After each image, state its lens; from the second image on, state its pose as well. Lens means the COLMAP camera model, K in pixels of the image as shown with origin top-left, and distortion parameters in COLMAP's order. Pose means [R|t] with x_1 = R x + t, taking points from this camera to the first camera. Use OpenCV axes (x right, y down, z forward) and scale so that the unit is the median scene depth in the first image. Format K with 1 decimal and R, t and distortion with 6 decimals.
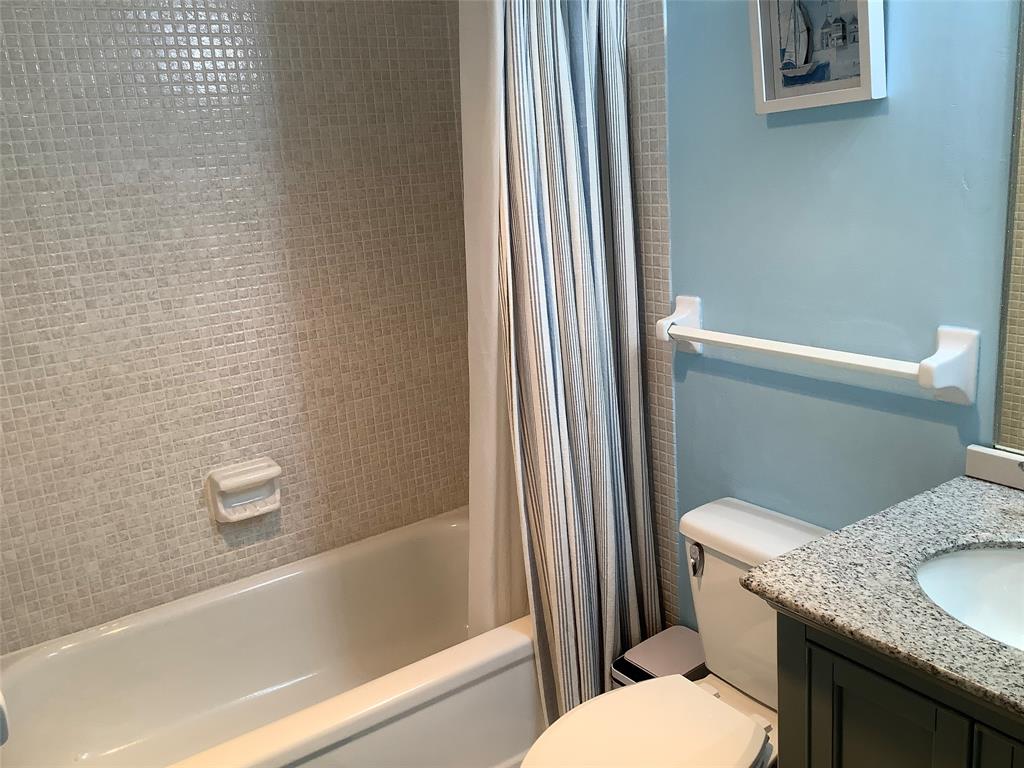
lens RADIAL K [[914.8, 0, 510.1], [0, 914.8, 377.9], [0, 0, 1]] dist [0.126287, -0.225401]
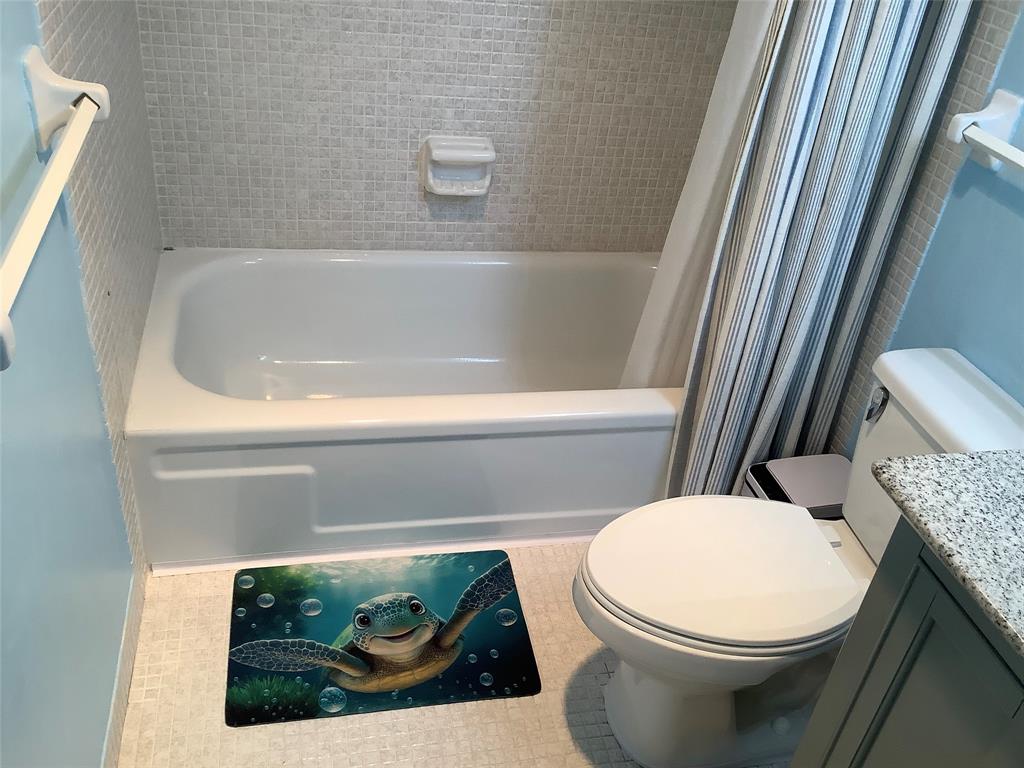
lens RADIAL K [[914.8, 0, 510.1], [0, 914.8, 377.9], [0, 0, 1]] dist [0.126287, -0.225401]
pose [[0.909246, 0.351591, -0.222834, 0.062862], [-0.262712, 0.899941, 0.347977, -0.031831], [0.322883, -0.257856, 0.910635, 0.087748]]
